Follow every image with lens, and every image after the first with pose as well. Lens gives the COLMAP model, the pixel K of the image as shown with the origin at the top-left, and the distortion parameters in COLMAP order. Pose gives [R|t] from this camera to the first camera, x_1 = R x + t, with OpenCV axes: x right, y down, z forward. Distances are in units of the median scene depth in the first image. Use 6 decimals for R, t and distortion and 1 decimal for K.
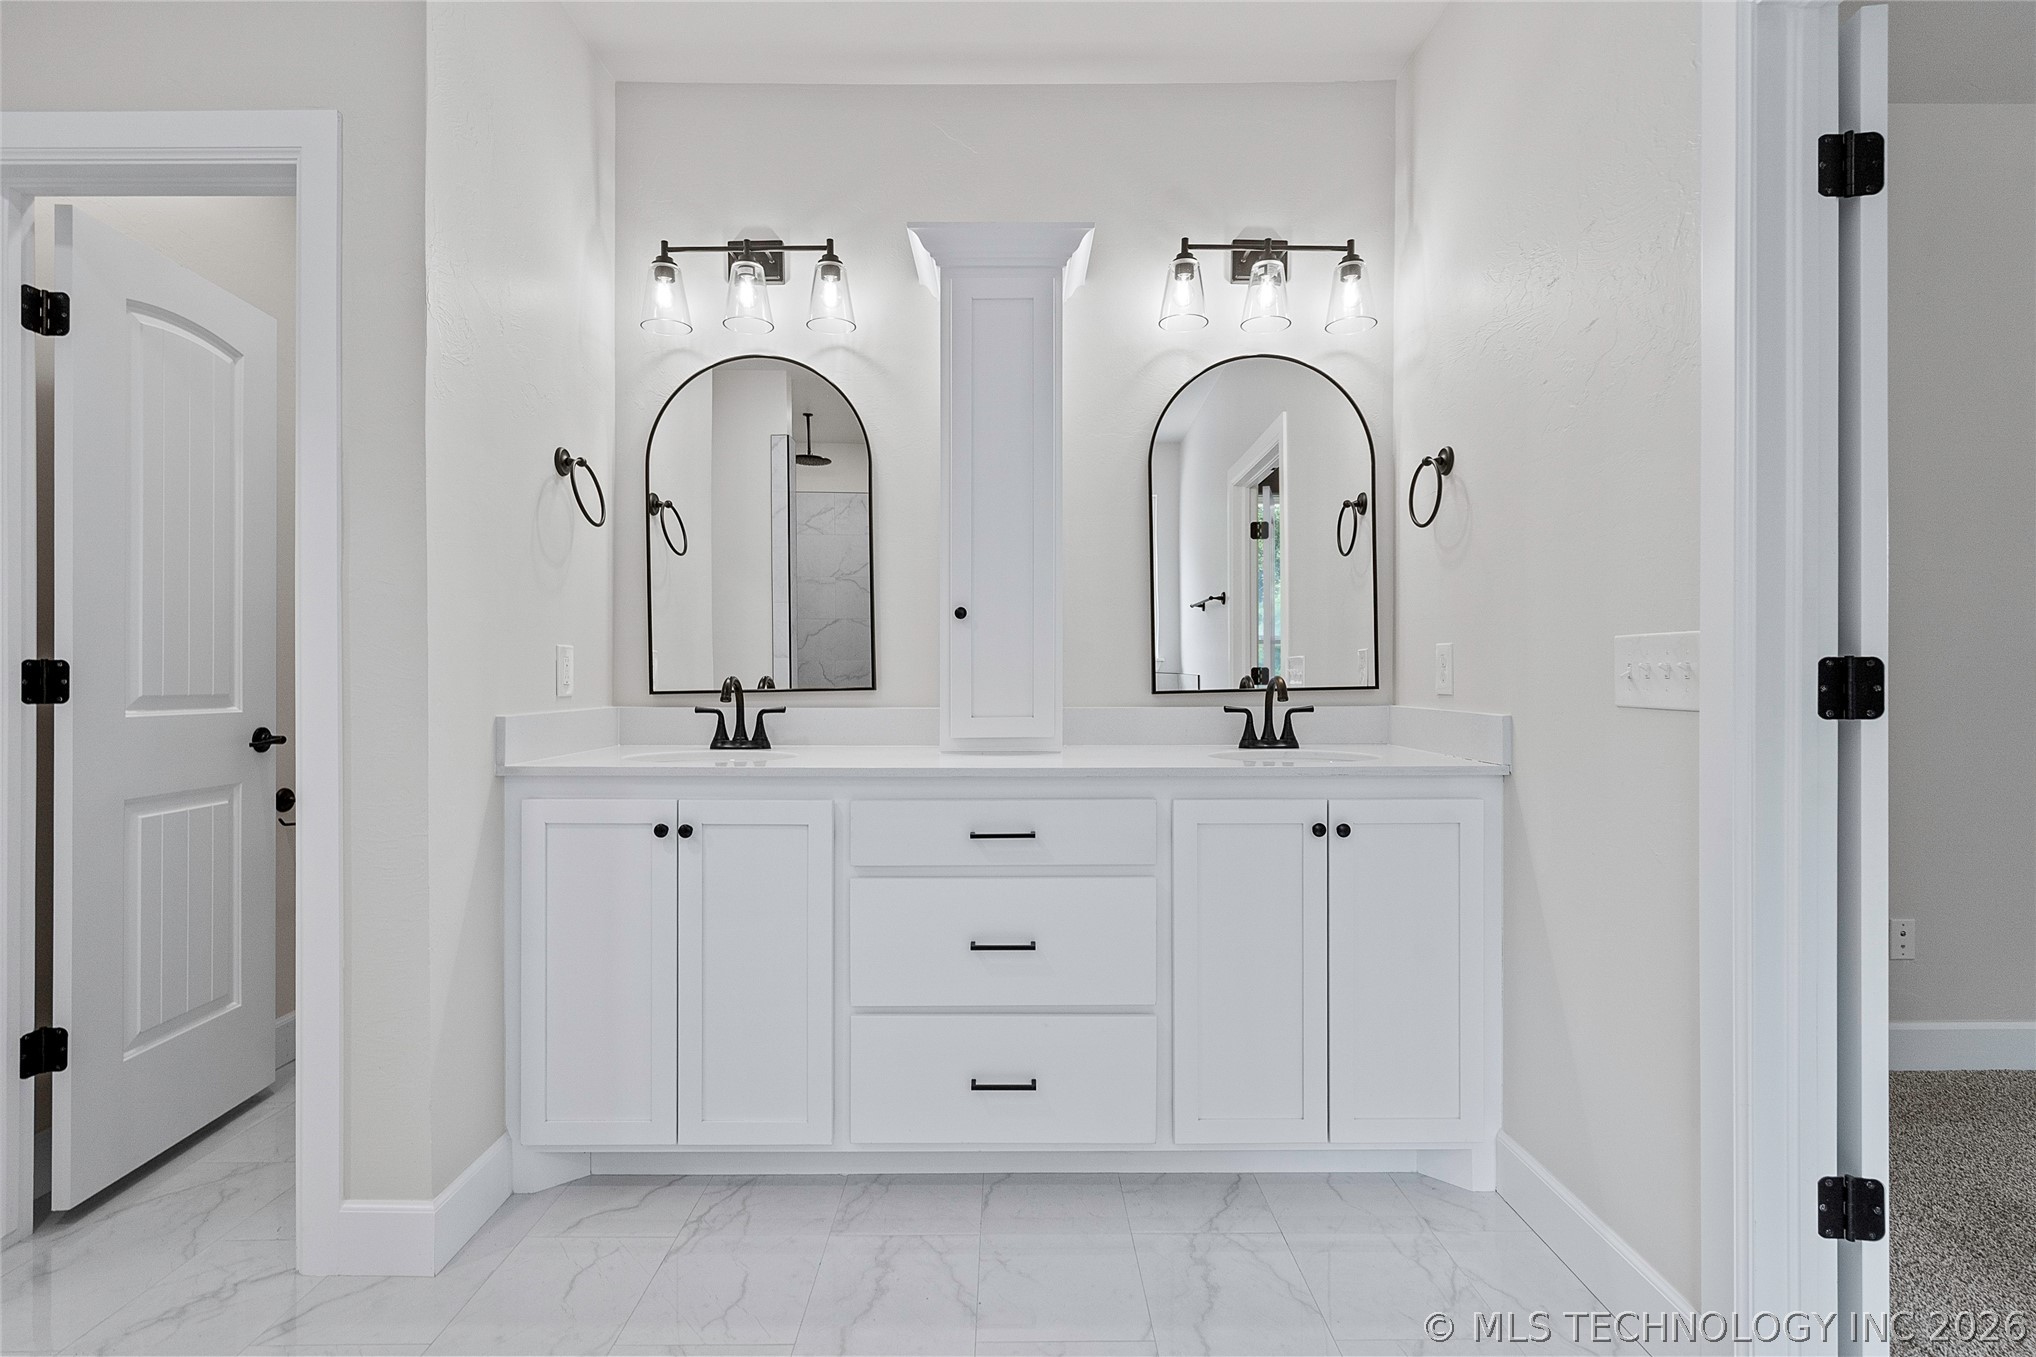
lens RADIAL K [[945.1, 0, 1018.0], [0, 945.1, 678.5], [0, 0, 1]] dist [0.000544, 0.000425]
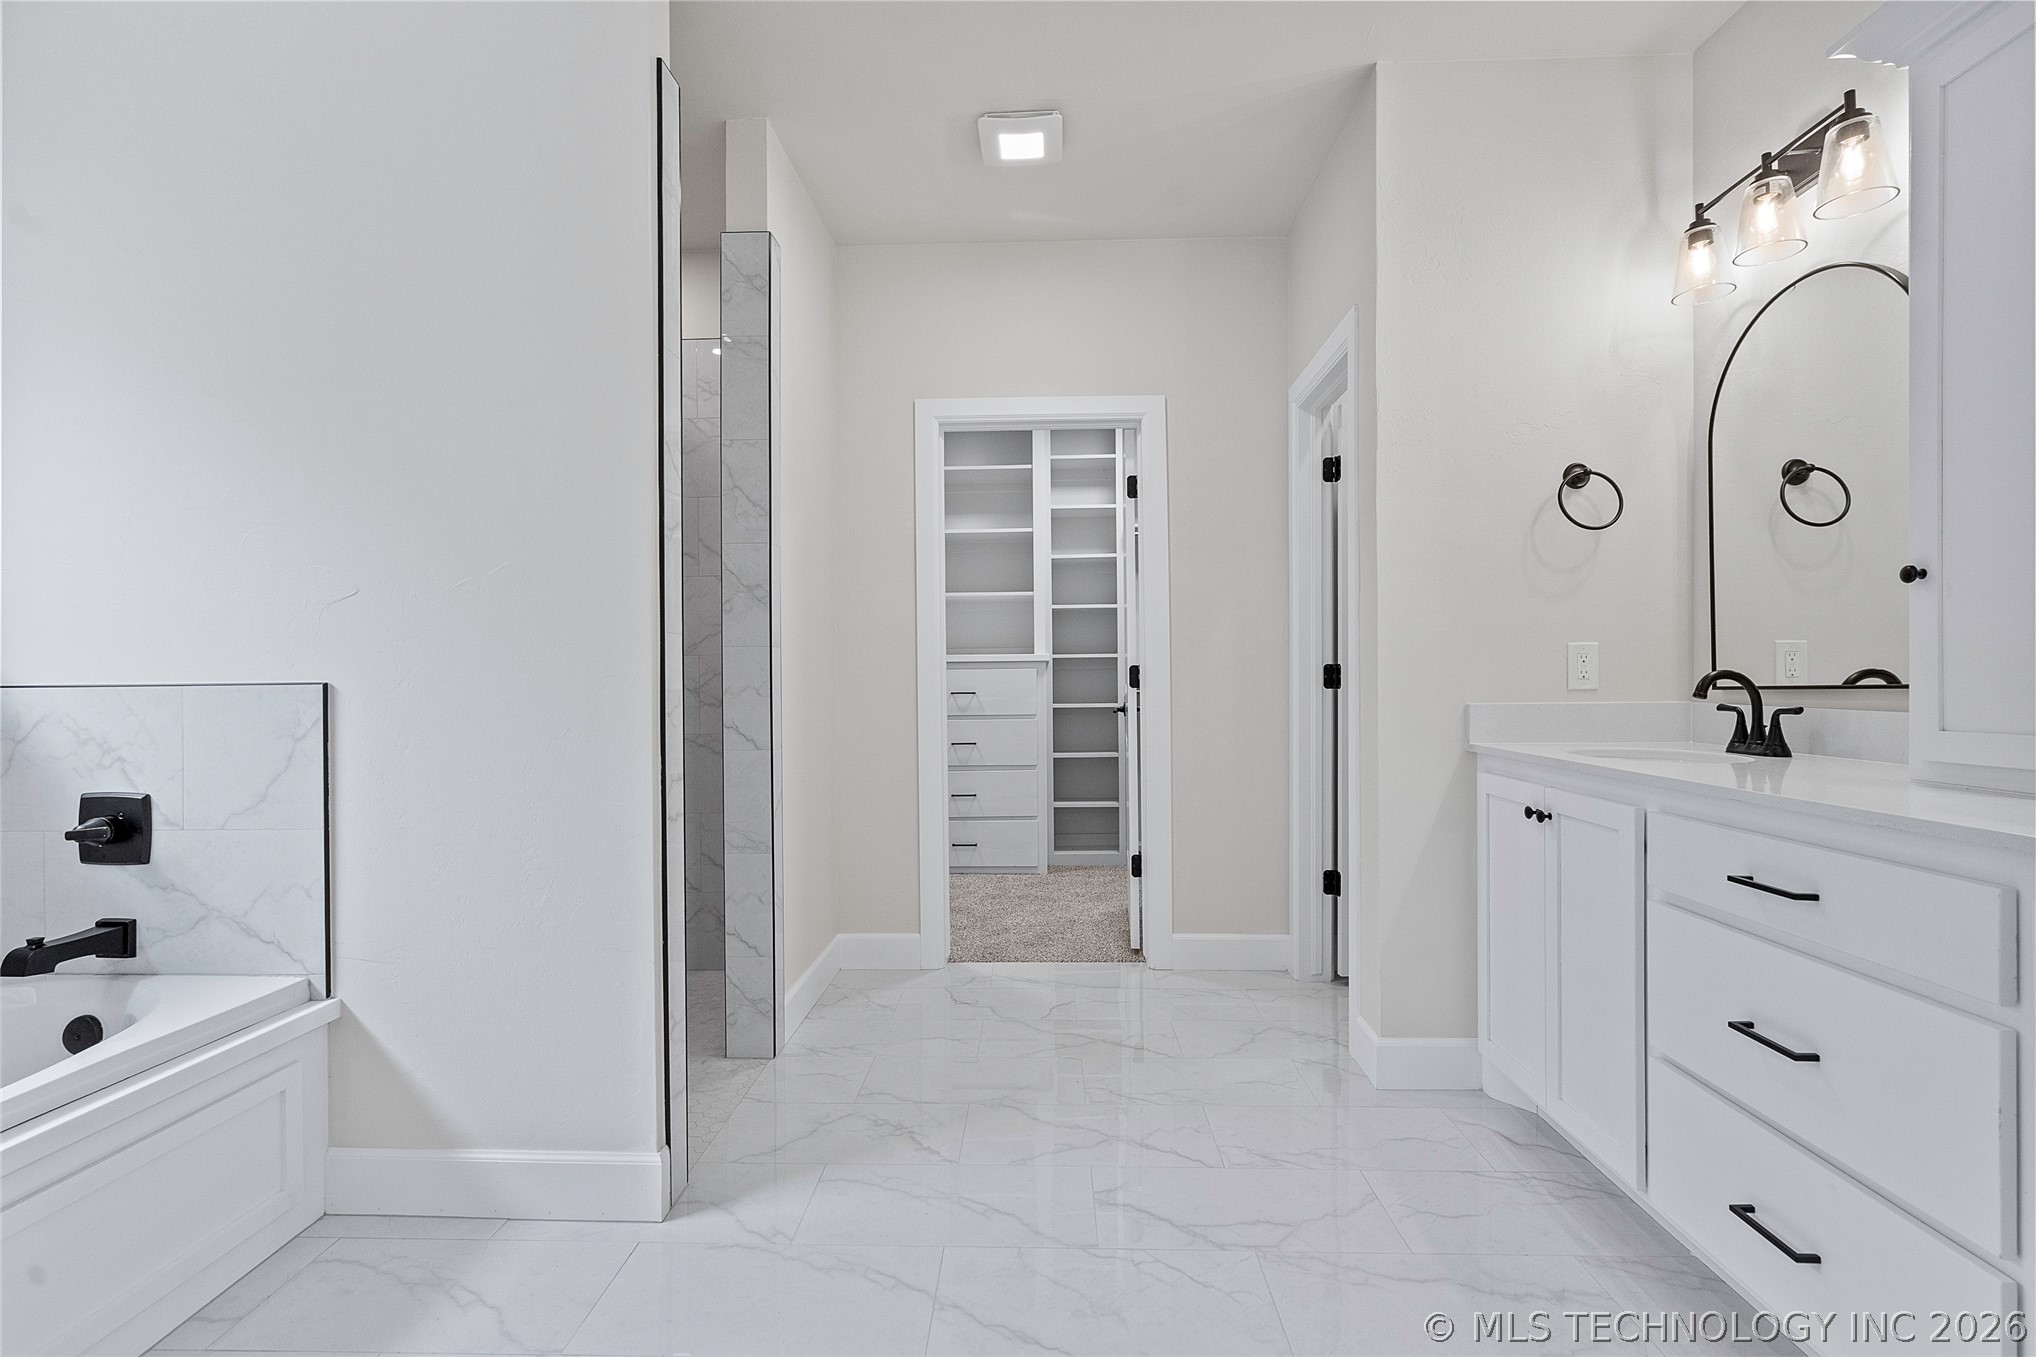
lens RADIAL K [[945.1, 0, 1018.0], [0, 945.1, 678.5], [0, 0, 1]] dist [0.000544, 0.000425]
pose [[-0.051442, 0.003394, -0.998670, 0.733878], [0.002322, 0.999992, 0.003279, 0.001164], [0.998673, -0.002150, -0.051450, 0.458859]]
